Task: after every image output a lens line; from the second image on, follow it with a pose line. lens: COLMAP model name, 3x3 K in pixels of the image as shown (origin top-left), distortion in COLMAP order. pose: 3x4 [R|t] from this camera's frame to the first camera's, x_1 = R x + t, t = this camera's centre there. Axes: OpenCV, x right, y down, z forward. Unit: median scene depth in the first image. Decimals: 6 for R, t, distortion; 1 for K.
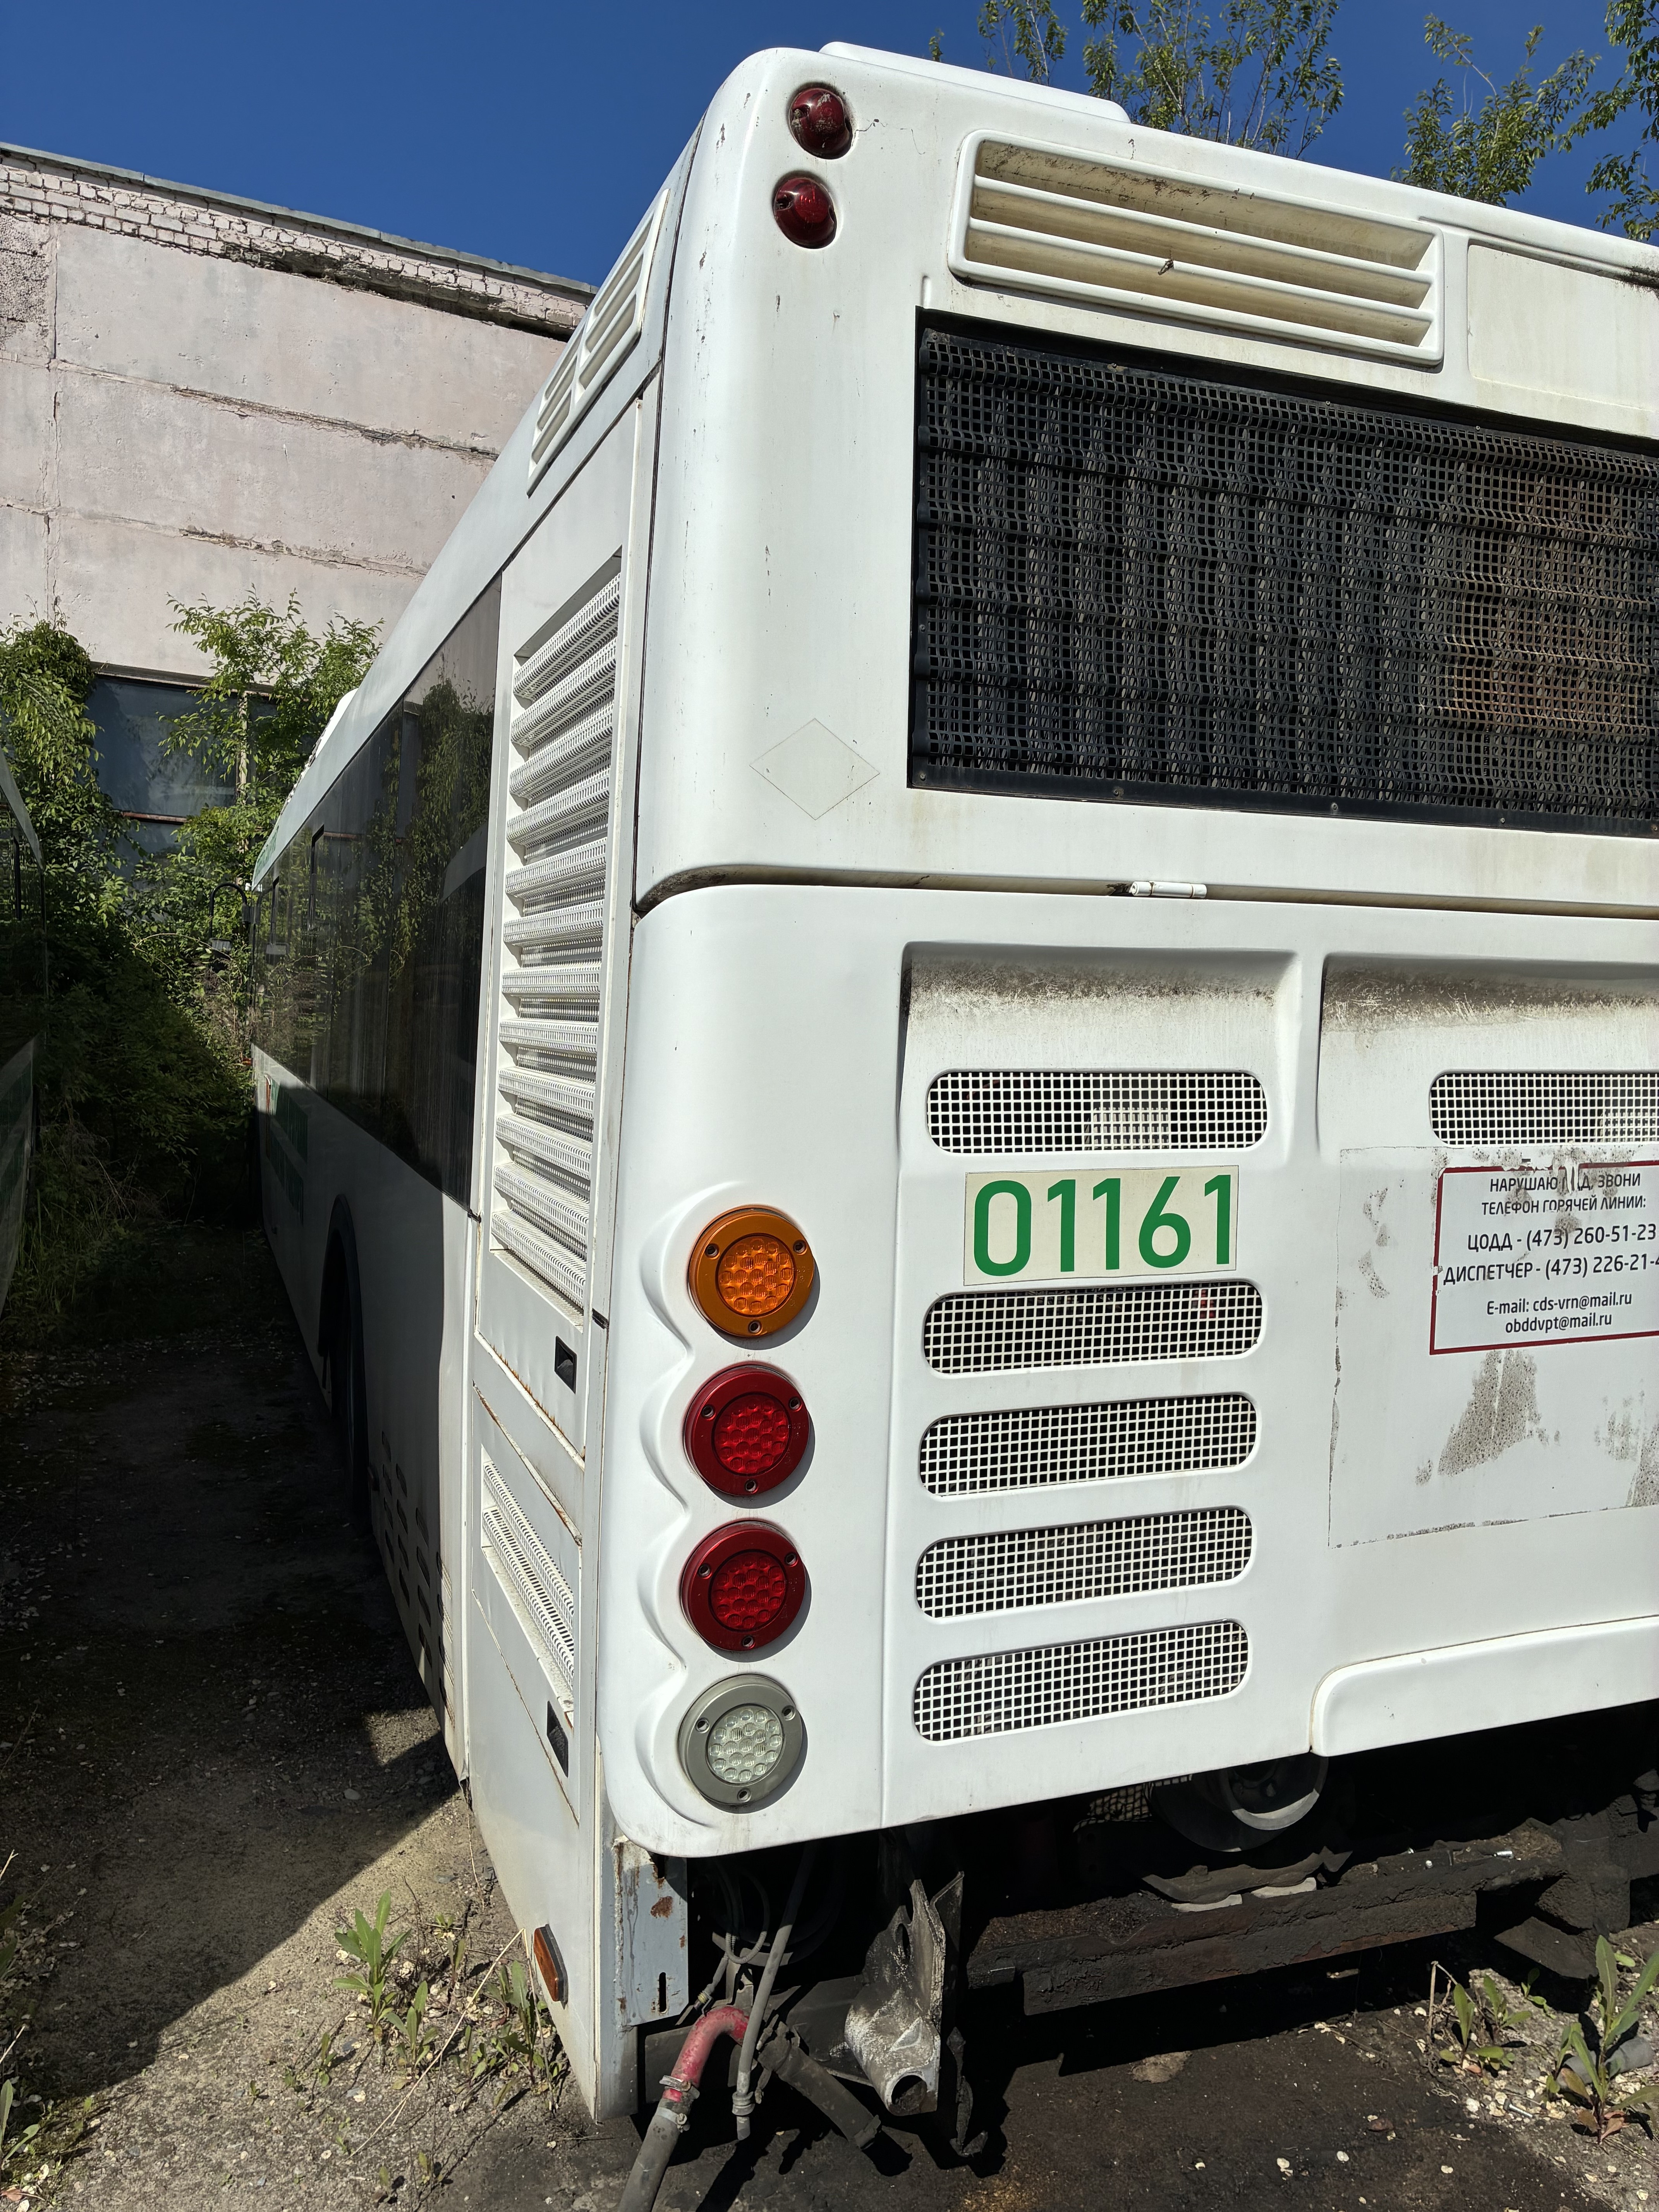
lens RADIAL K [[1676.3, 0, 833.1], [0, 1676.3, 1064.2], [0, 0, 1]] dist [0.090617, -0.143064]
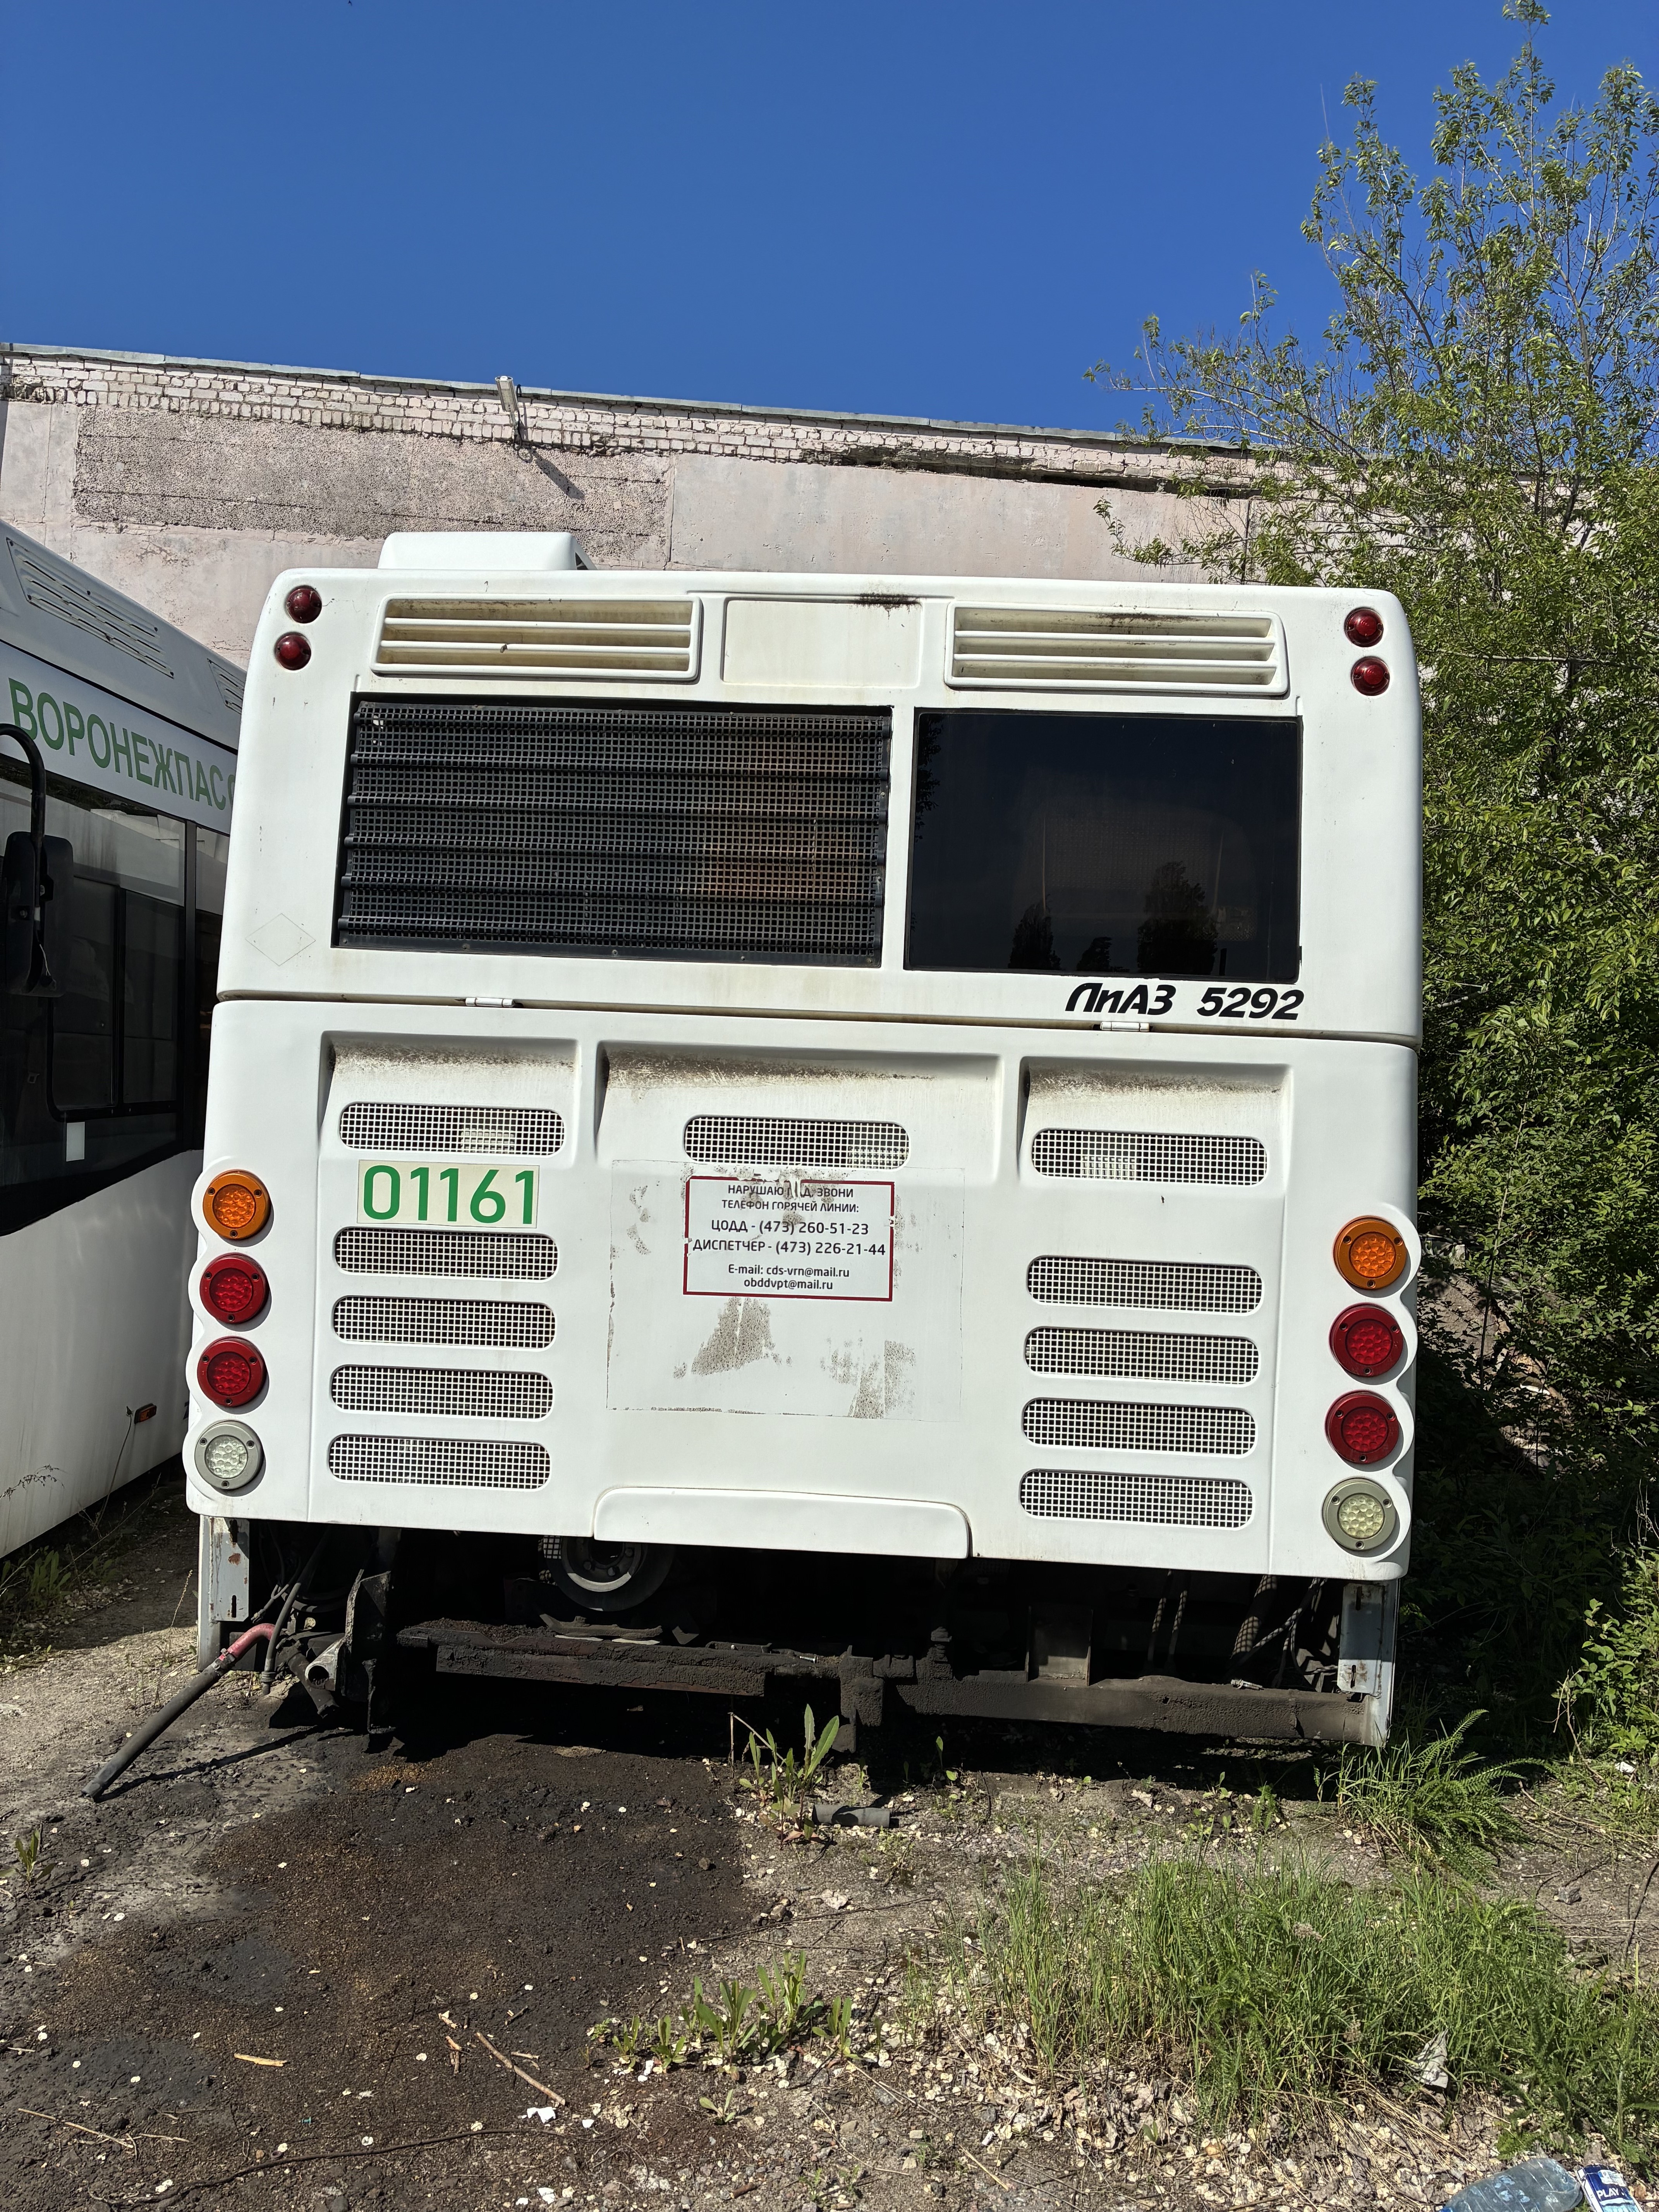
lens RADIAL K [[1661.8, 0, 833.4], [0, 1661.8, 1037.0], [0, 0, 1]] dist [0.086511, -0.141886]
pose [[0.904752, 0.010448, -0.425810, 1.112297], [-0.035642, 0.998050, -0.051242, 0.006397], [0.424444, 0.061538, 0.903361, -0.351417]]
